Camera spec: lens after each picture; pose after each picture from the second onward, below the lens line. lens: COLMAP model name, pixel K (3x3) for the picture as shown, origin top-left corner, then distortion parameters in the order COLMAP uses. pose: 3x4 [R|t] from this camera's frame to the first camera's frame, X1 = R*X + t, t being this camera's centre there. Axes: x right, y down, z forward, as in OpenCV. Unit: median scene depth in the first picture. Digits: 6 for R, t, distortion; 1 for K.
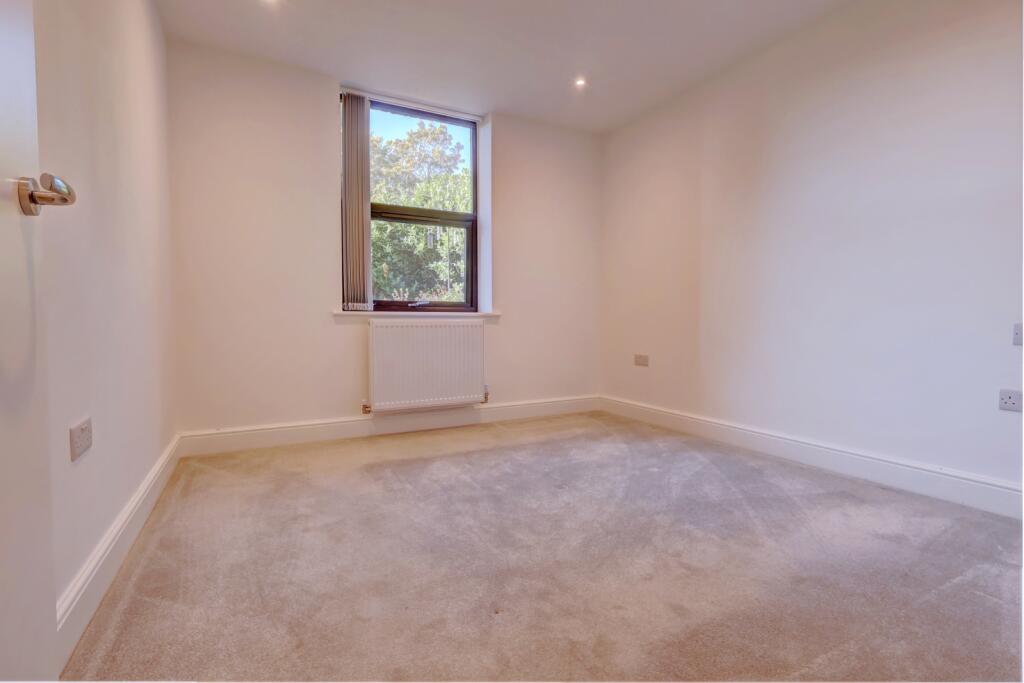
lens RADIAL K [[477.8, 0, 514.3], [0, 477.8, 341.0], [0, 0, 1]] dist [0.019983, 0.000117]
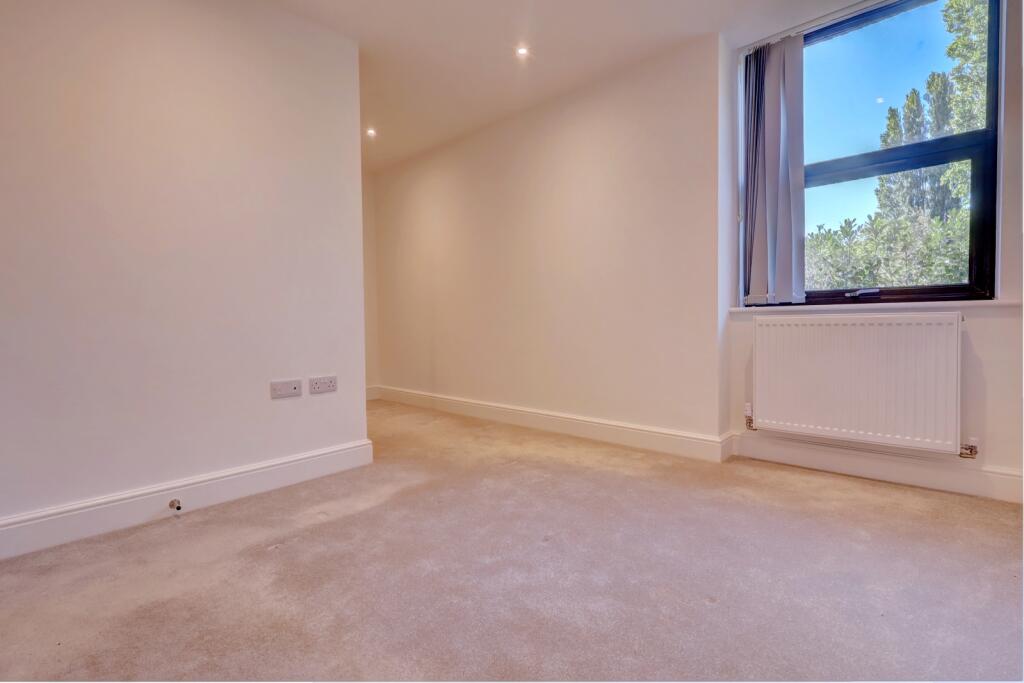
lens RADIAL K [[477.8, 0, 509.9], [0, 477.8, 334.5], [0, 0, 1]] dist [0.019983, 0.000117]
pose [[0.337024, 0.019184, -0.941301, 0.270690], [-0.024492, 0.999633, 0.011604, -0.010631], [0.941178, 0.019144, 0.337370, 0.261312]]
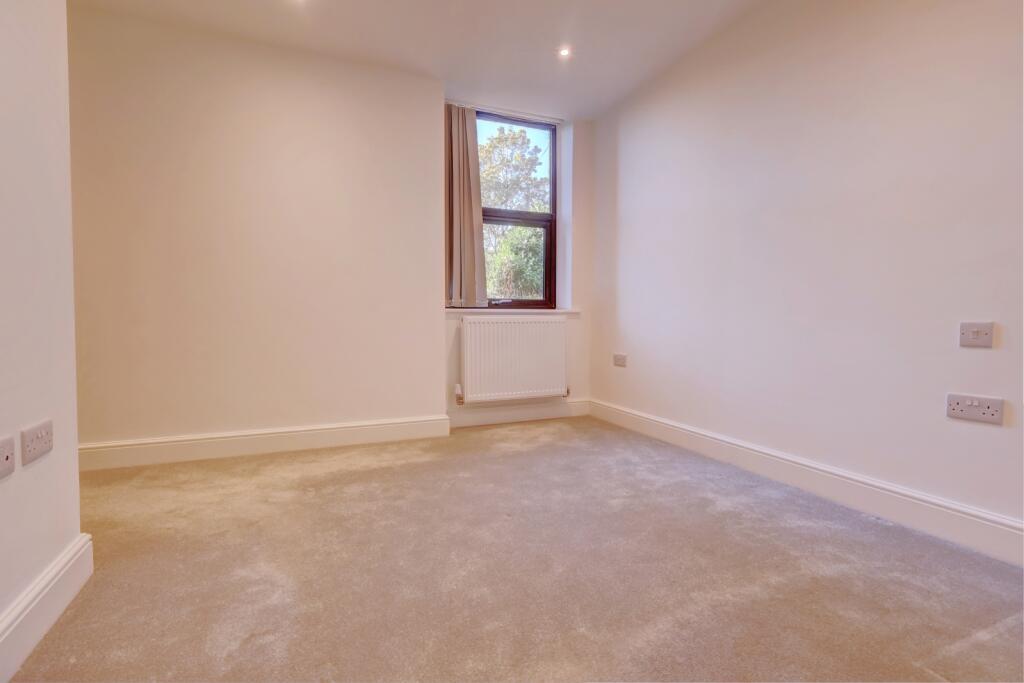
lens RADIAL K [[477.8, 0, 505.4], [0, 477.8, 337.6], [0, 0, 1]] dist [0.019983, 0.000117]
pose [[0.996329, 0.004948, -0.085465, -0.095351], [-0.005114, 0.999985, -0.001730, 0.003292], [0.085455, 0.002161, 0.996340, -0.039311]]
